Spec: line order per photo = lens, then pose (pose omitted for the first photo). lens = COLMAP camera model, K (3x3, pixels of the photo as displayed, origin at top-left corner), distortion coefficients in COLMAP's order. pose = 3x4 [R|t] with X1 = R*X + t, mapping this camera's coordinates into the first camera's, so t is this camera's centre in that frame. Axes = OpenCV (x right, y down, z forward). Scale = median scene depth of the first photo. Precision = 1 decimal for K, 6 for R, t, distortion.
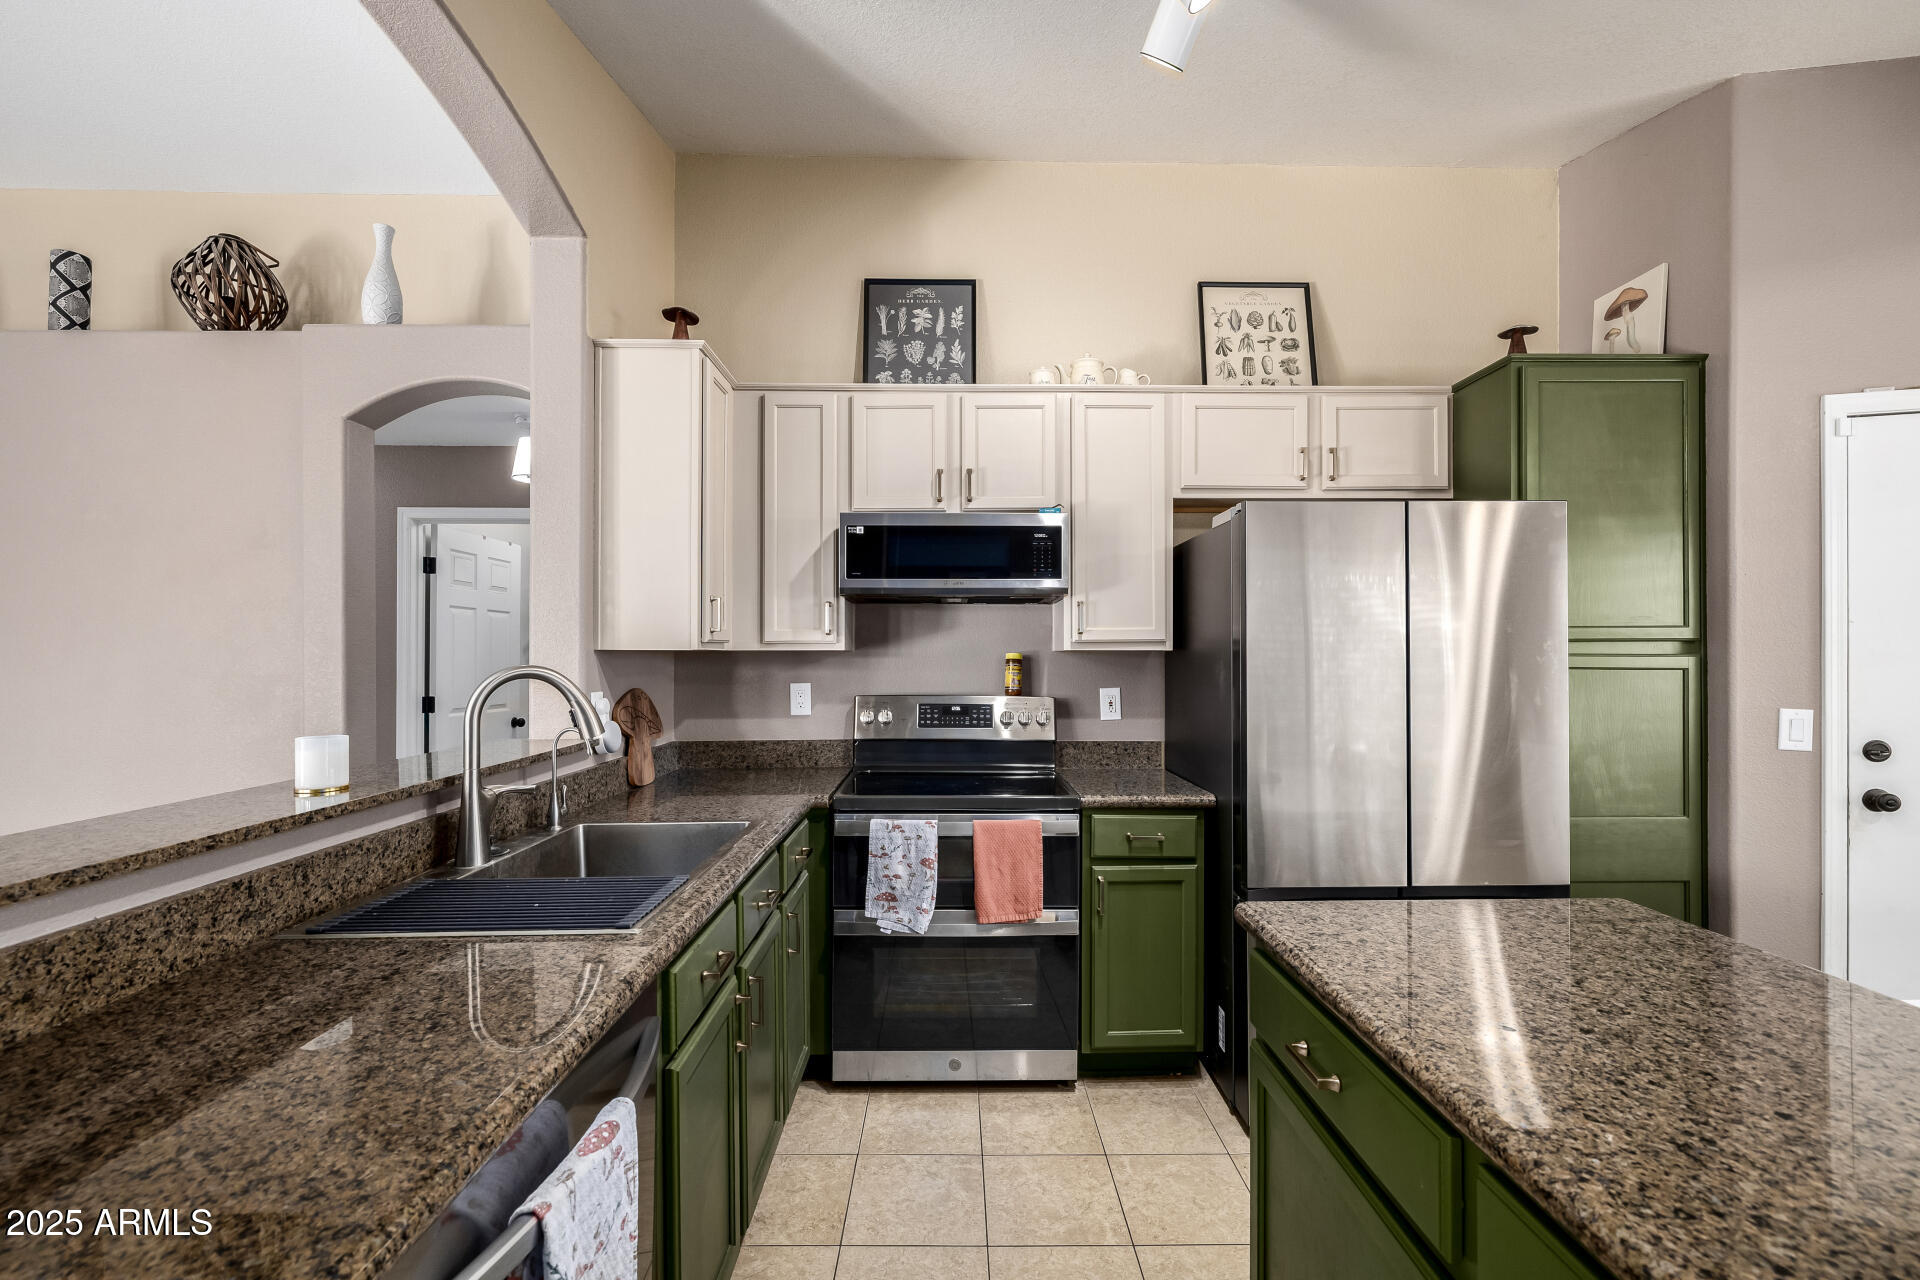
lens RADIAL K [[817.4, 0, 960.1], [0, 817.4, 651.0], [0, 0, 1]] dist [0.000499, 0.000159]
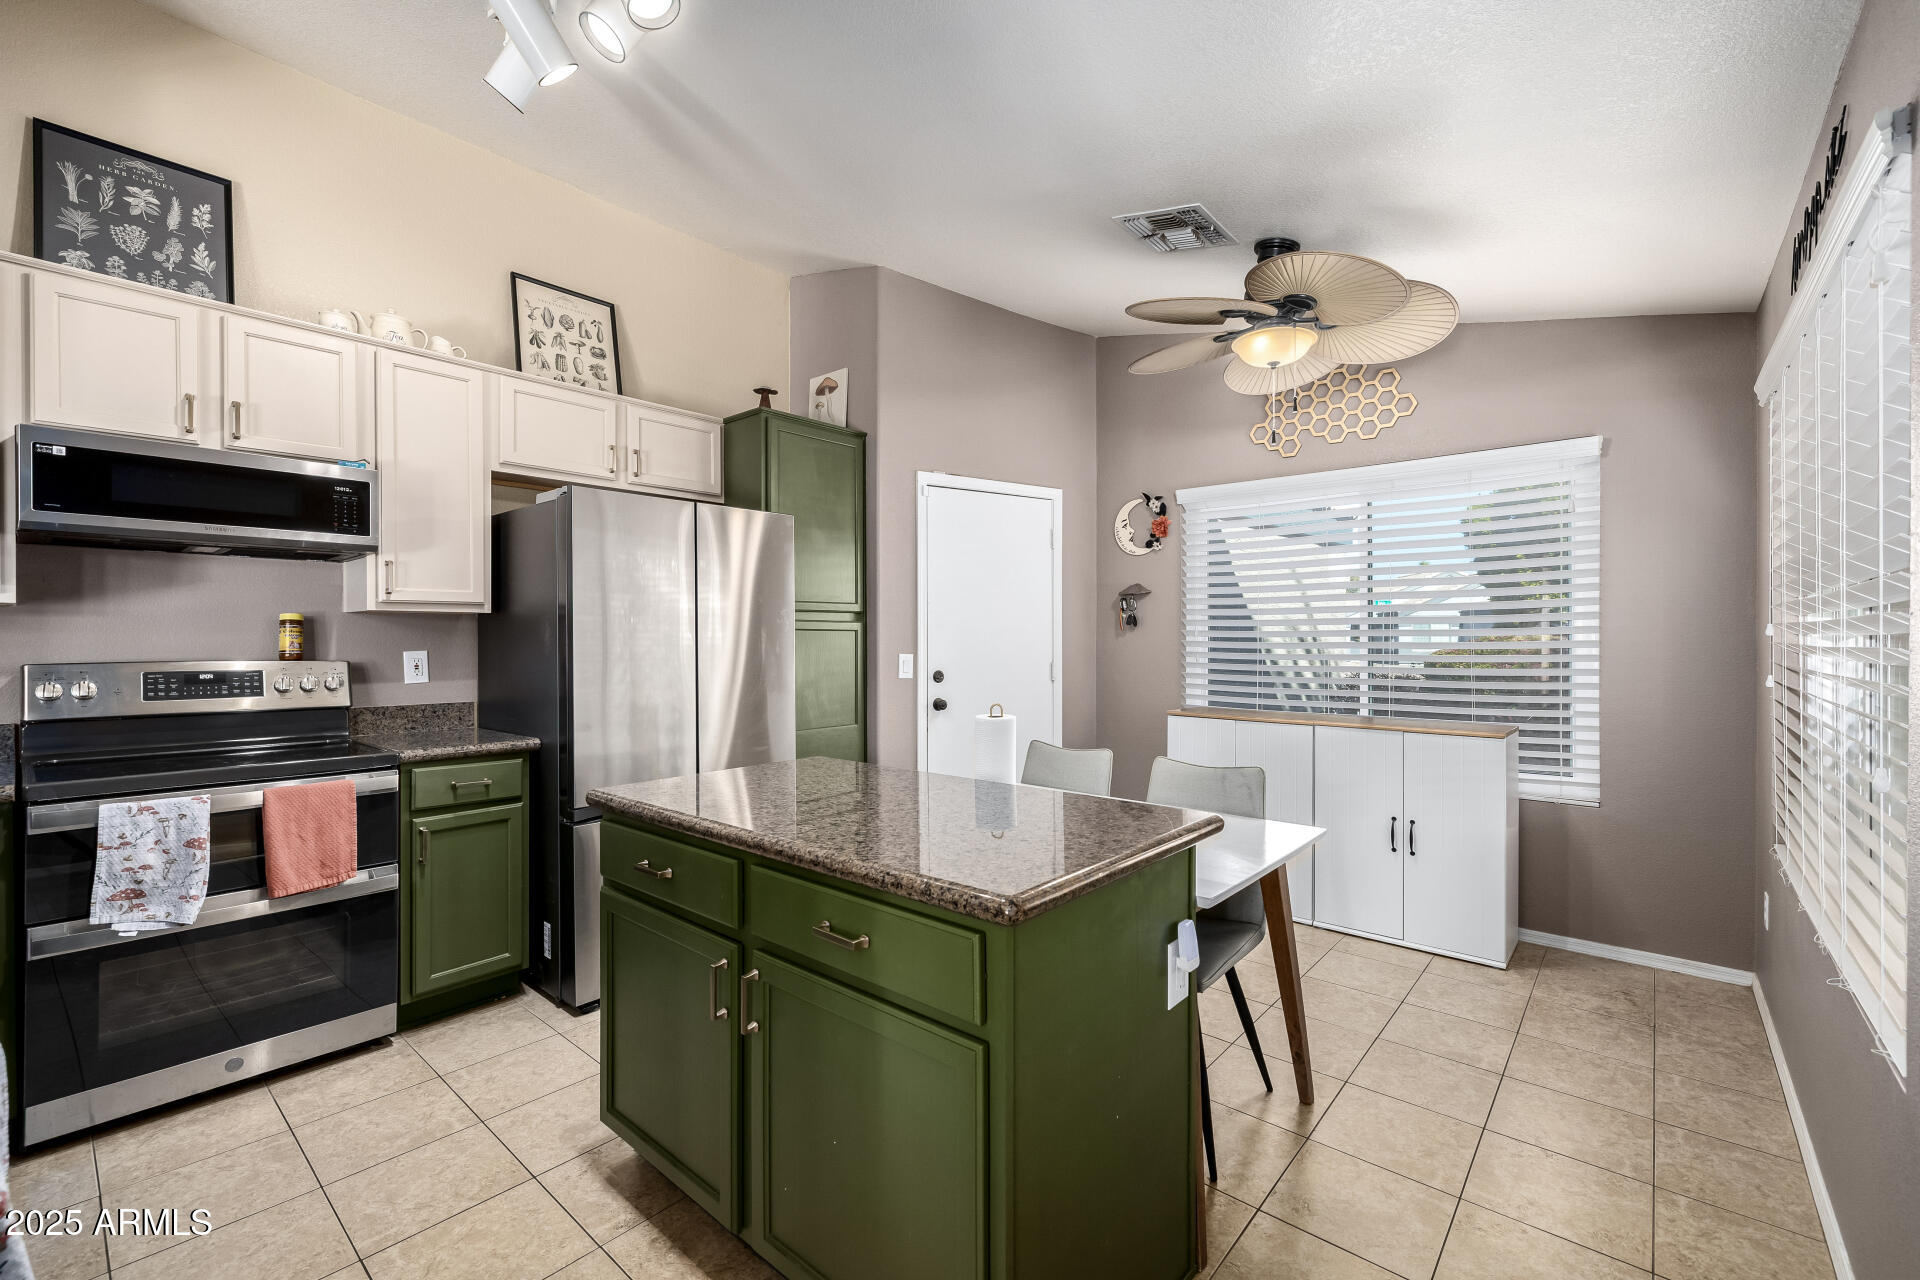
lens RADIAL K [[803.1, 0, 973.0], [0, 803.1, 643.4], [0, 0, 1]] dist [0.000603, -0.000134]
pose [[0.657584, -0.006479, 0.753354, -0.123842], [-0.001576, 0.999949, 0.009976, 0.029119], [-0.753380, -0.007747, 0.657540, -0.176571]]
